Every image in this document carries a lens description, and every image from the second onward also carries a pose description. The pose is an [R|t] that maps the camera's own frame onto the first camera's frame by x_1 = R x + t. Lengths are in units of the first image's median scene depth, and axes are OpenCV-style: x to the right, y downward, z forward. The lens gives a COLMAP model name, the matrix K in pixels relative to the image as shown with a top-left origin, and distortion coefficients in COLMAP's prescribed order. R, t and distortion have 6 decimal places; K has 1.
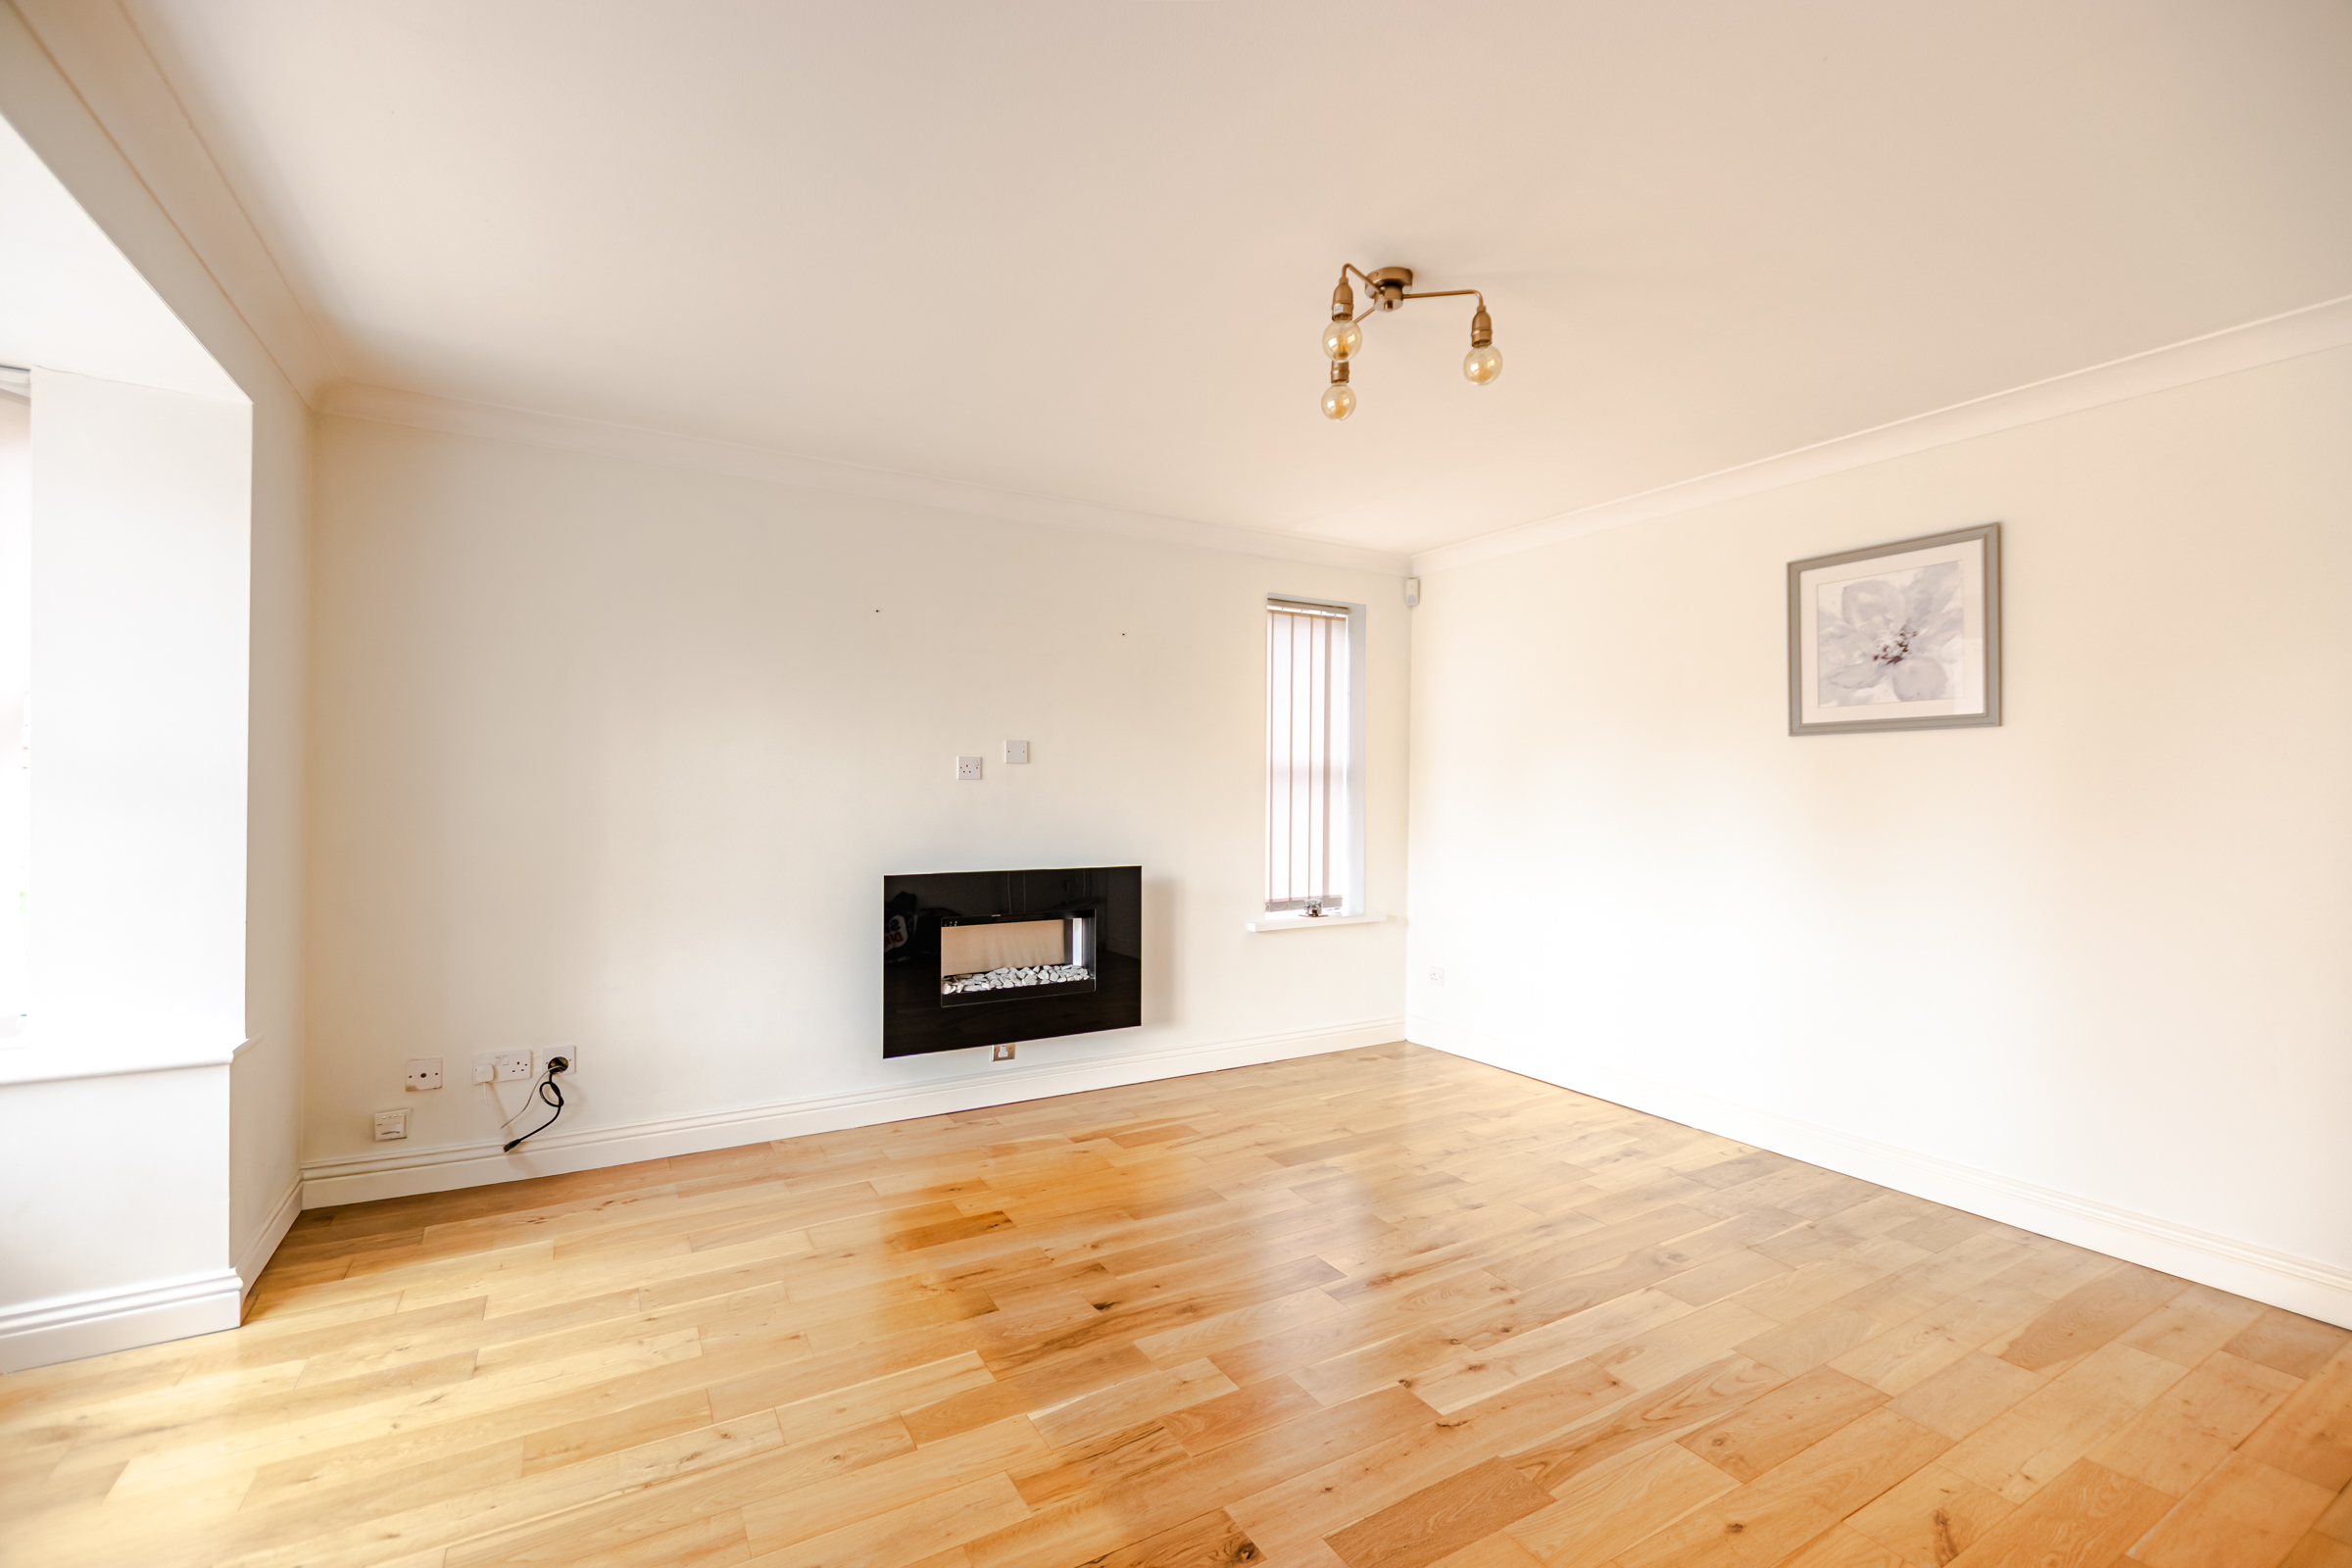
lens RADIAL K [[1010.5, 0, 1181.1], [0, 1010.5, 791.7], [0, 0, 1]] dist [0.010491, -0.000757]
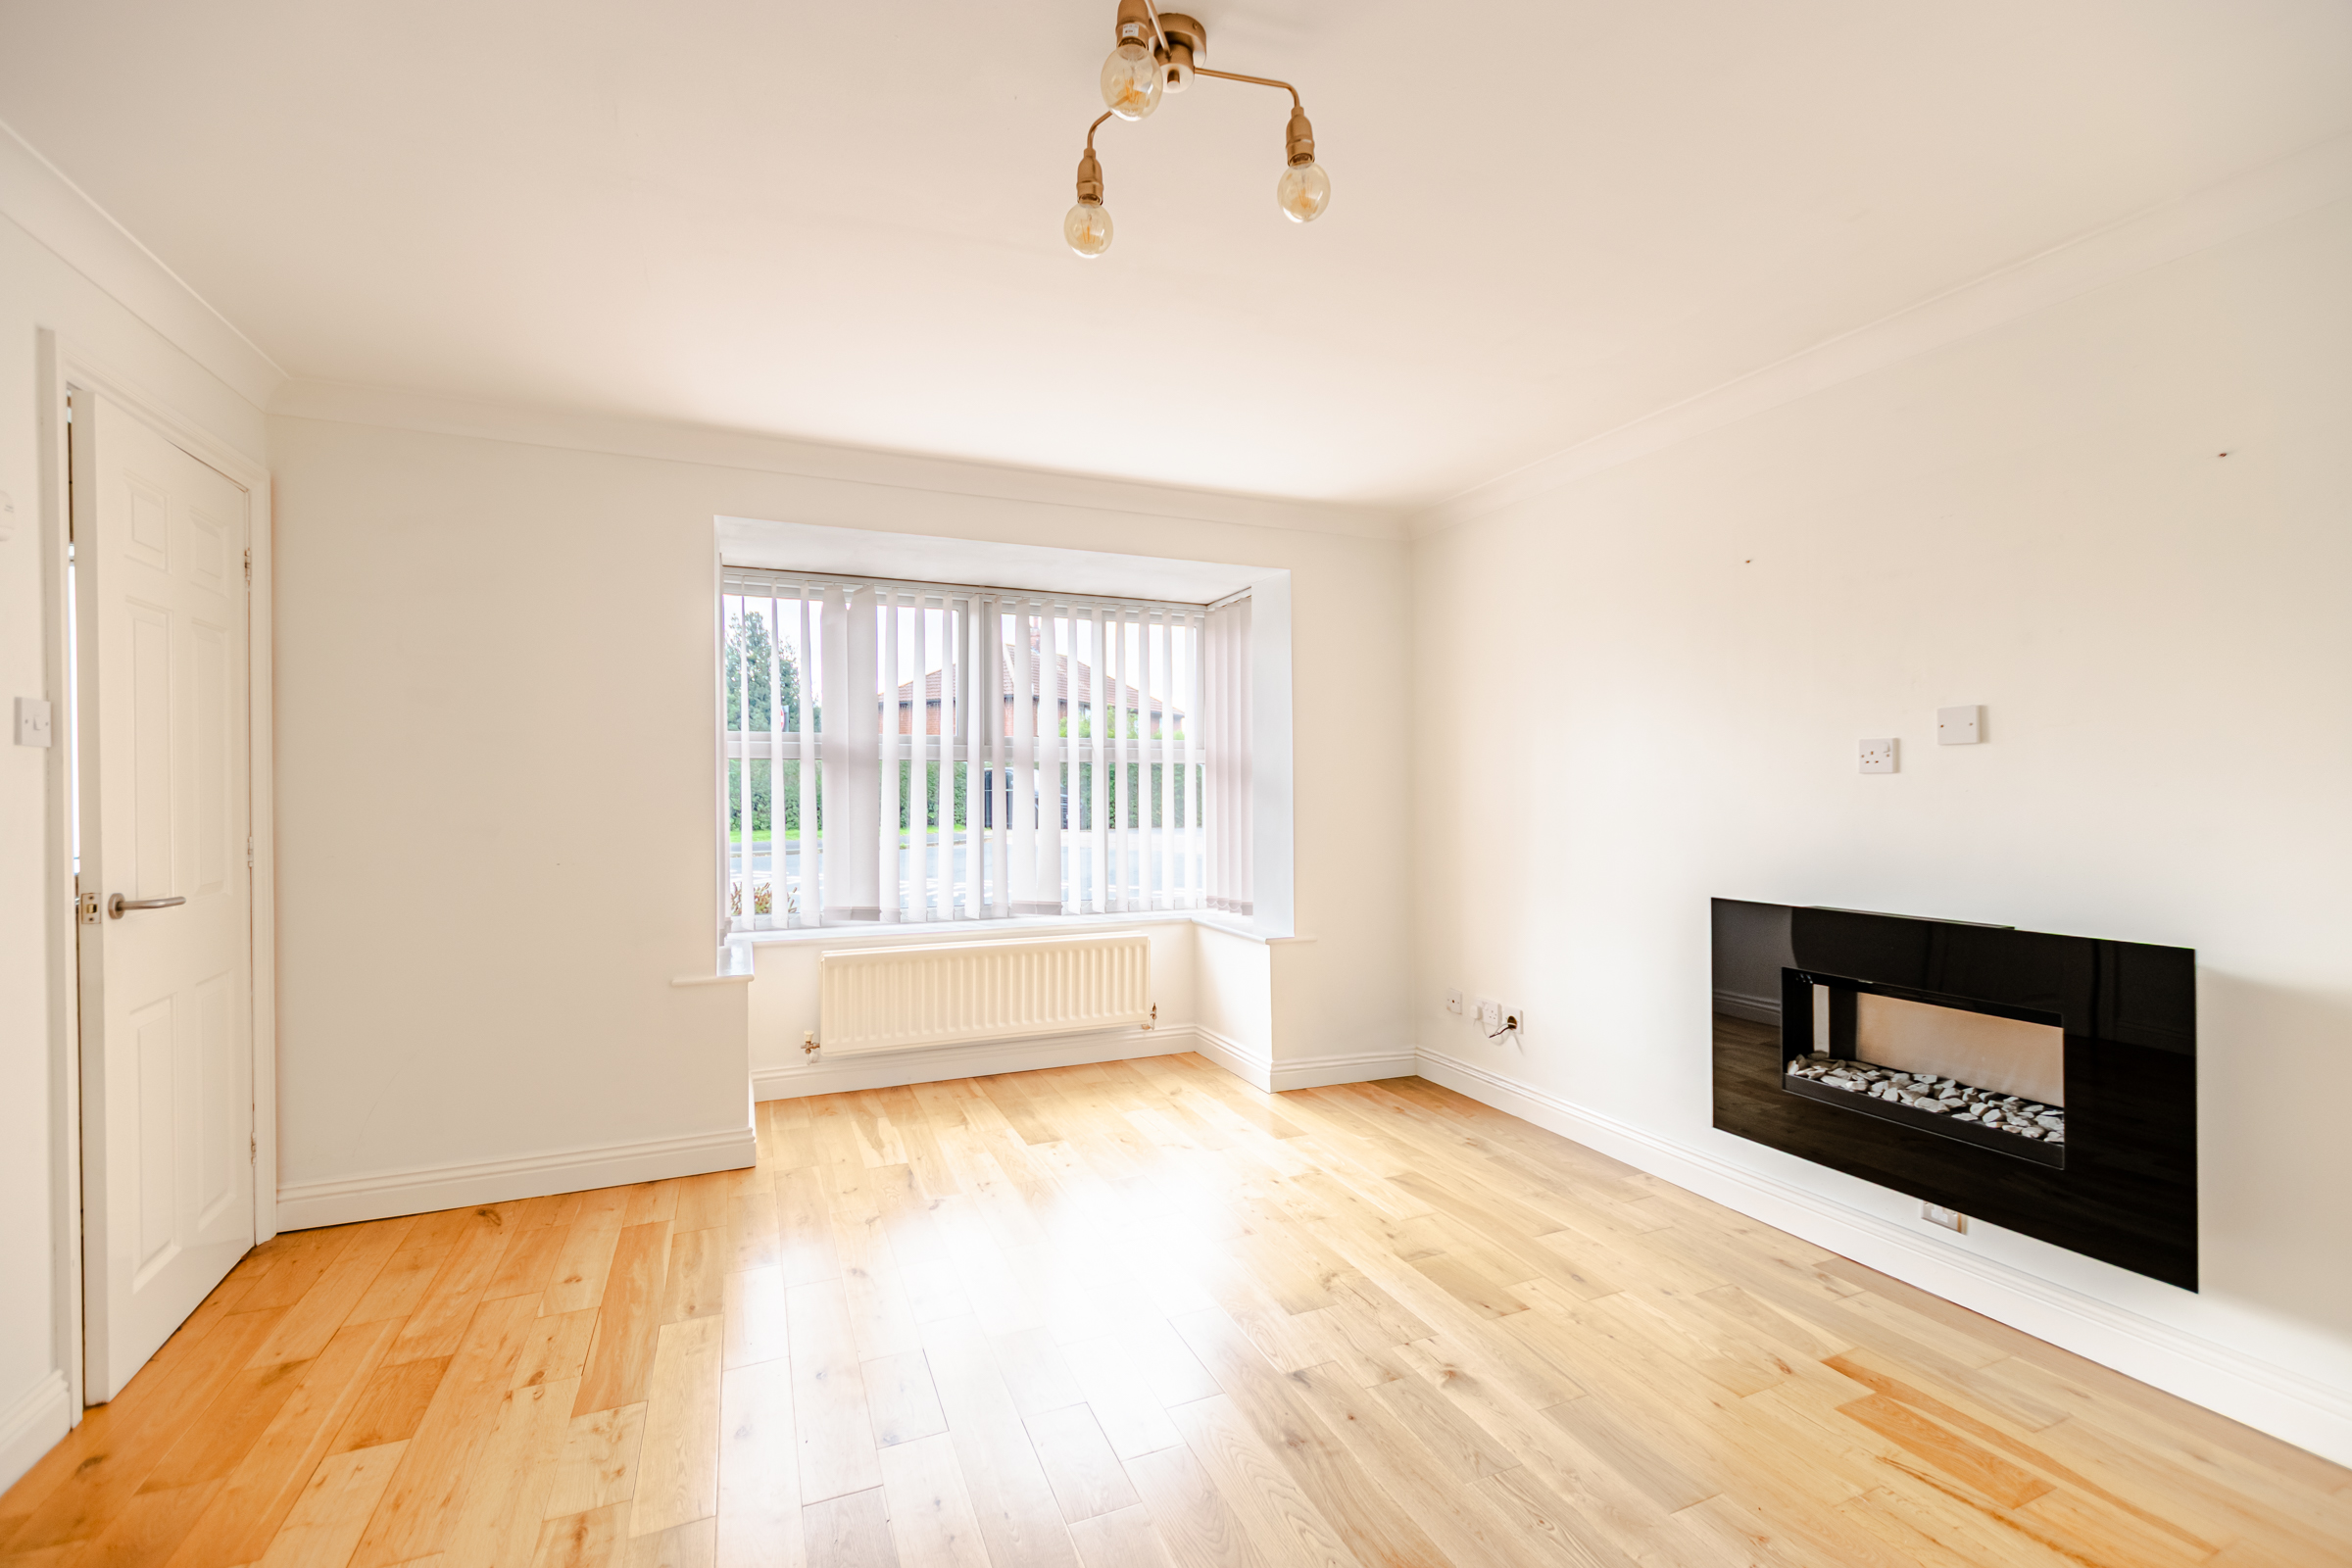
lens RADIAL K [[1010.5, 0, 1182.7], [0, 1010.5, 787.7], [0, 0, 1]] dist [0.010491, -0.000757]
pose [[-0.114877, -0.007918, -0.993348, 0.525413], [0.003055, 0.999961, -0.008324, 0.001614], [0.993375, -0.003991, -0.114848, 0.645763]]
